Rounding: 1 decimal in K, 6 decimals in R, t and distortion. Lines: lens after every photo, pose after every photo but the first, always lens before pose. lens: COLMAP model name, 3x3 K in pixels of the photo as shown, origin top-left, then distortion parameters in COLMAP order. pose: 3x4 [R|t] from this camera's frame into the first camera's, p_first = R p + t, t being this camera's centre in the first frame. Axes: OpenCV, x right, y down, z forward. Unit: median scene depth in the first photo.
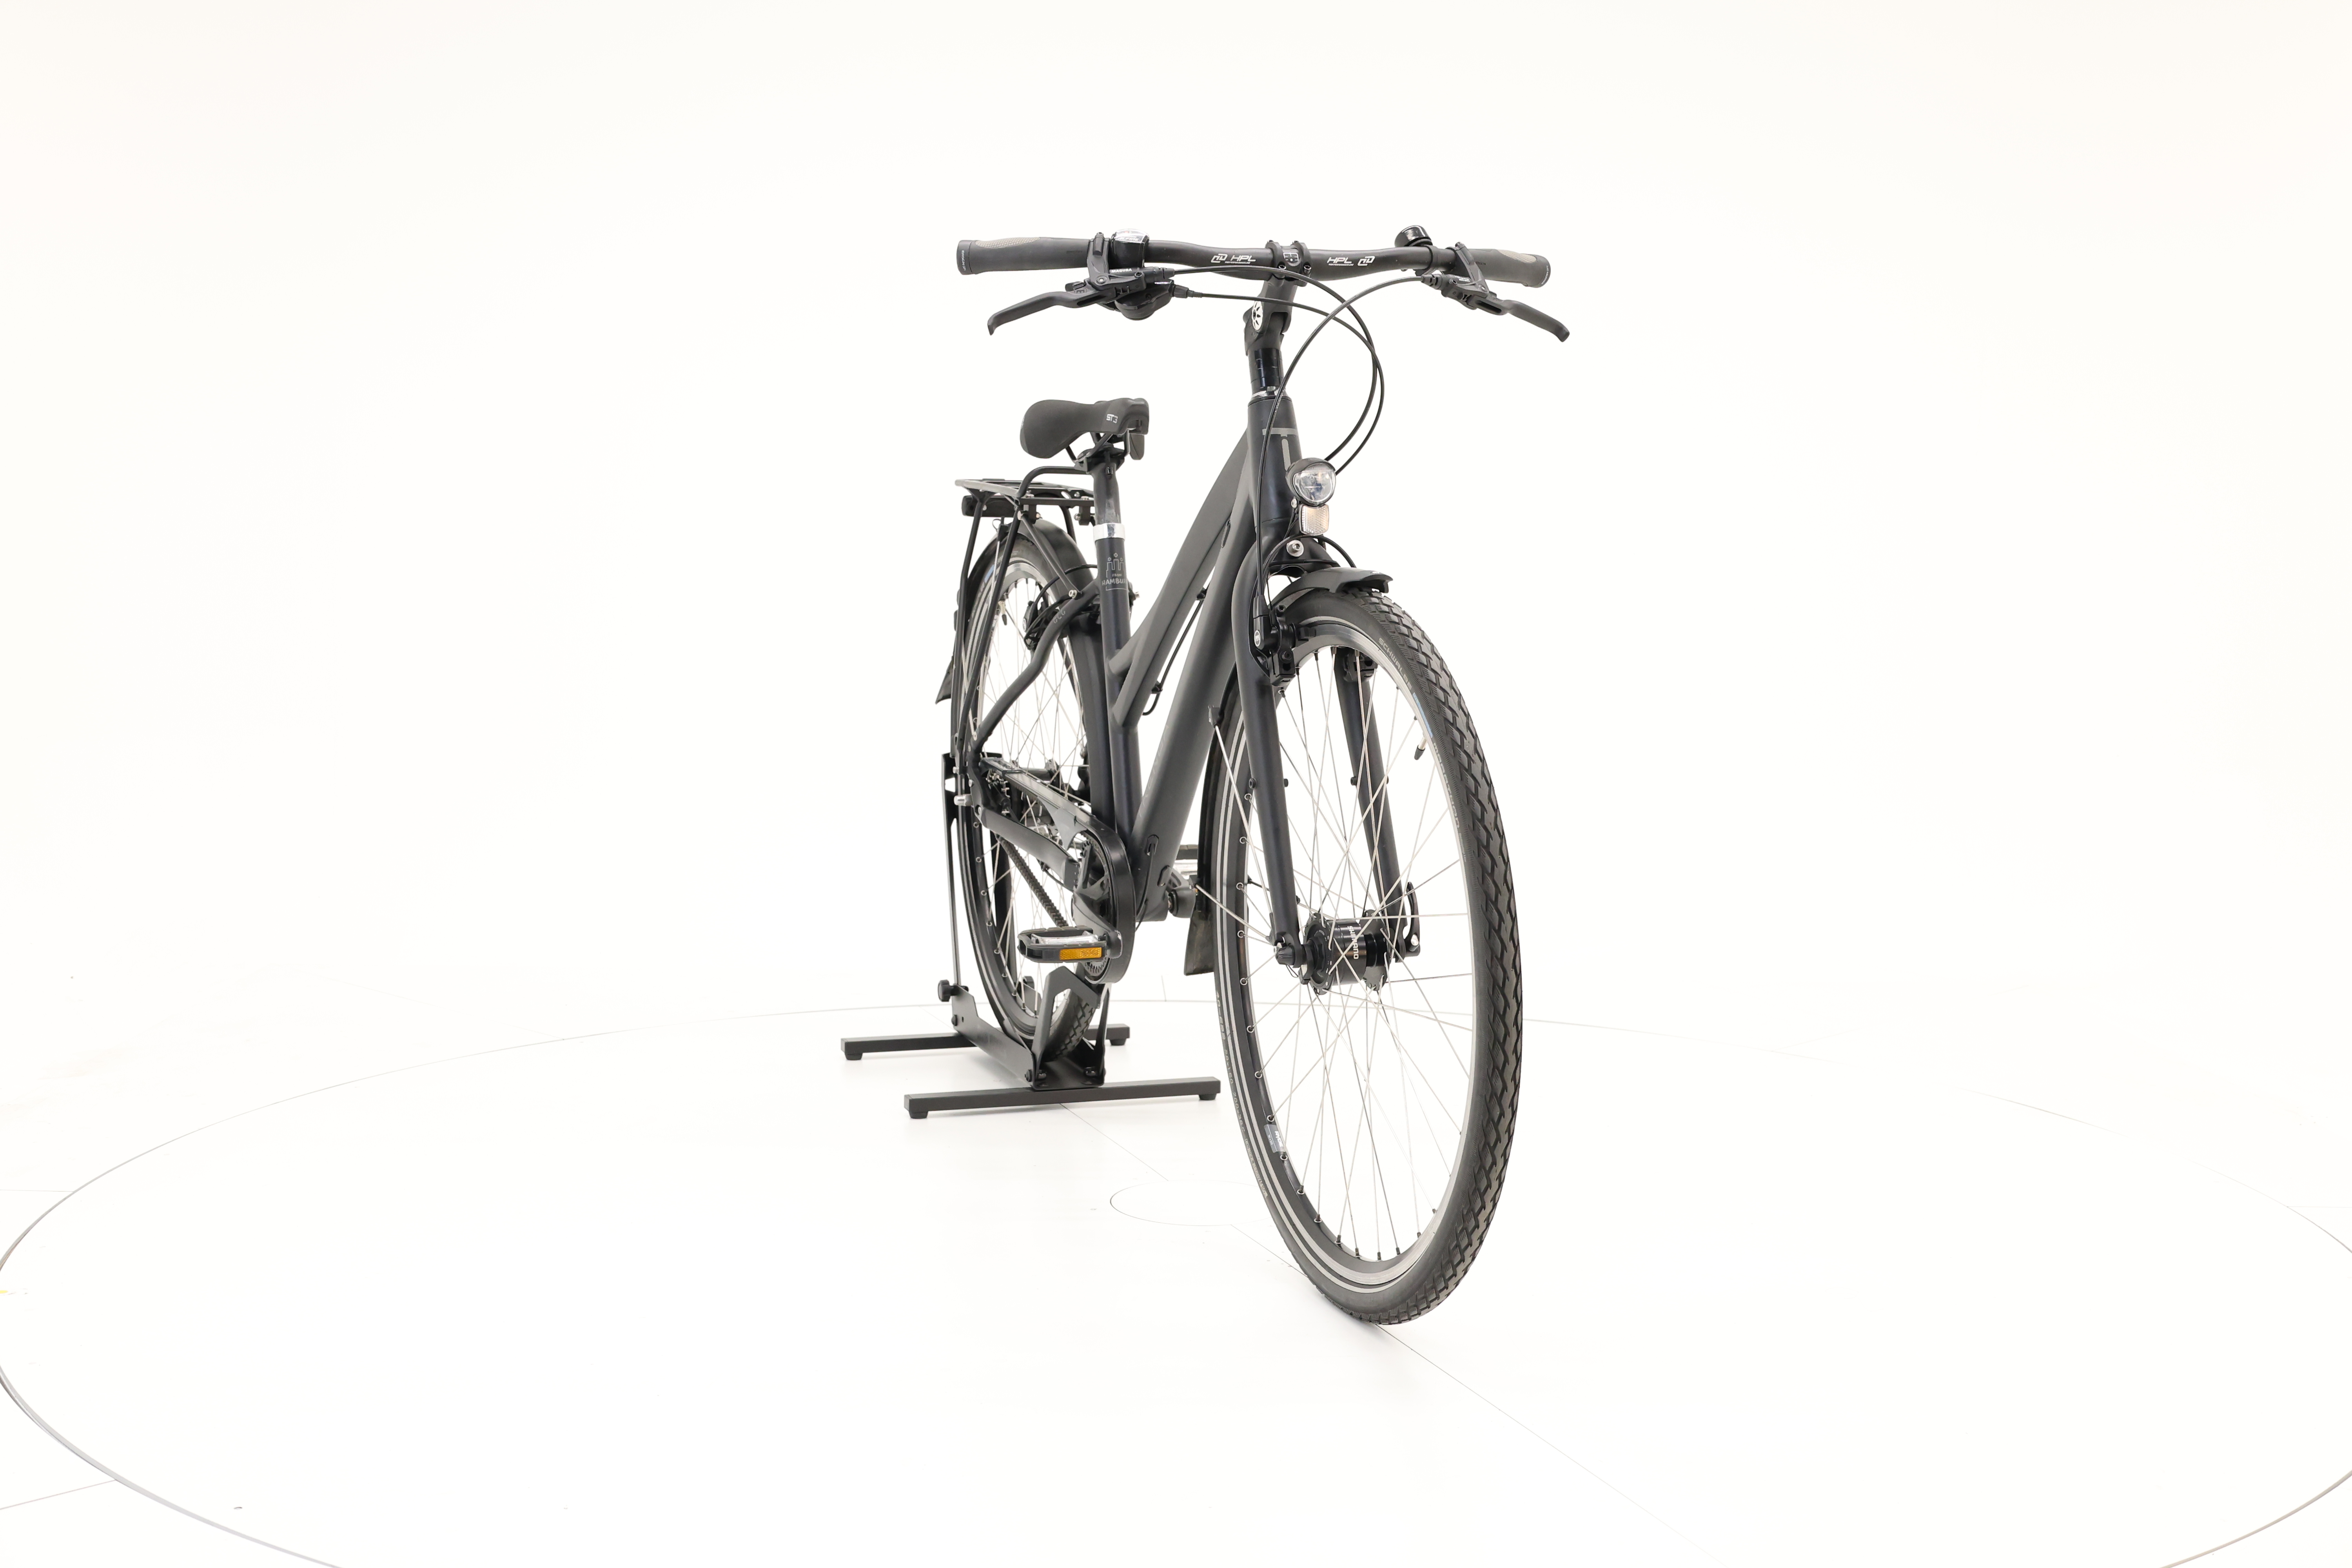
lens RADIAL K [[2646.5, 0, 1152.1], [0, 2646.5, 778.0], [0, 0, 1]] dist [-0.057089, 0.000000]
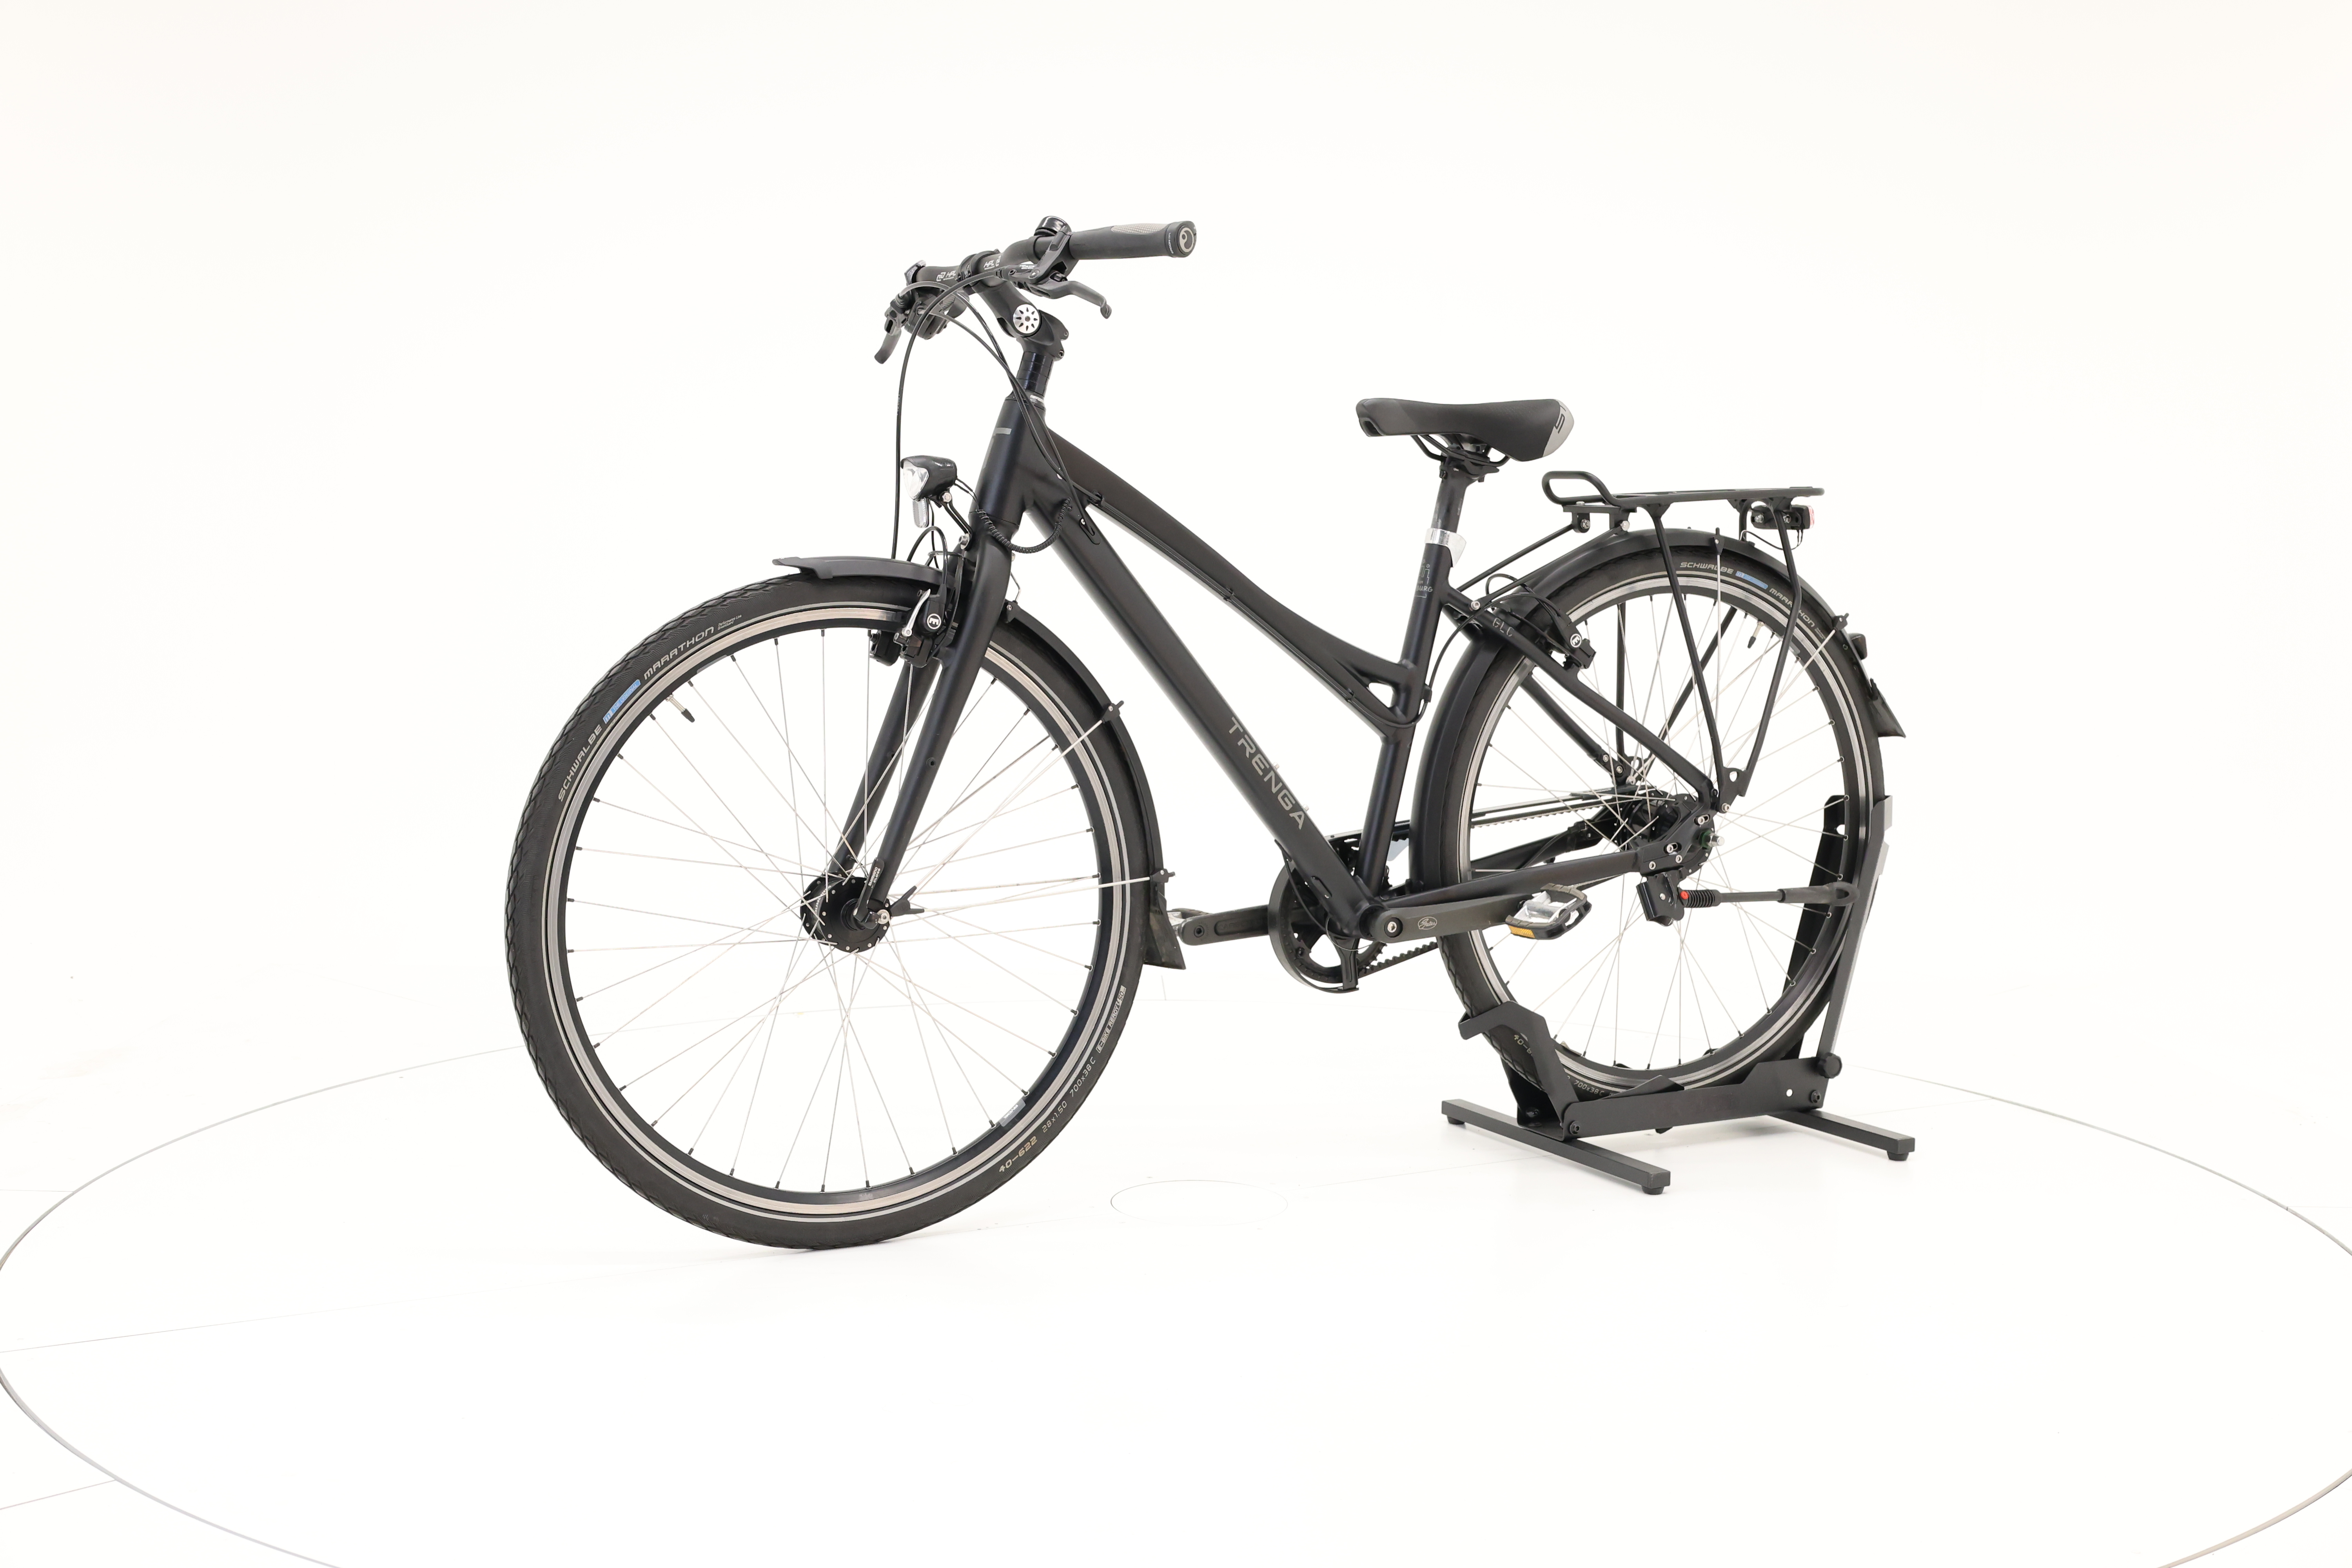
lens RADIAL K [[2646.5, 0, 1182.8], [0, 2646.5, 775.5], [0, 0, 1]] dist [-0.057089, 0.000000]
pose [[0.162689, 0.084269, -0.983072, 1.113537], [-0.110509, 0.991633, 0.066715, -0.074177], [0.980469, 0.097785, 0.170641, 0.913639]]
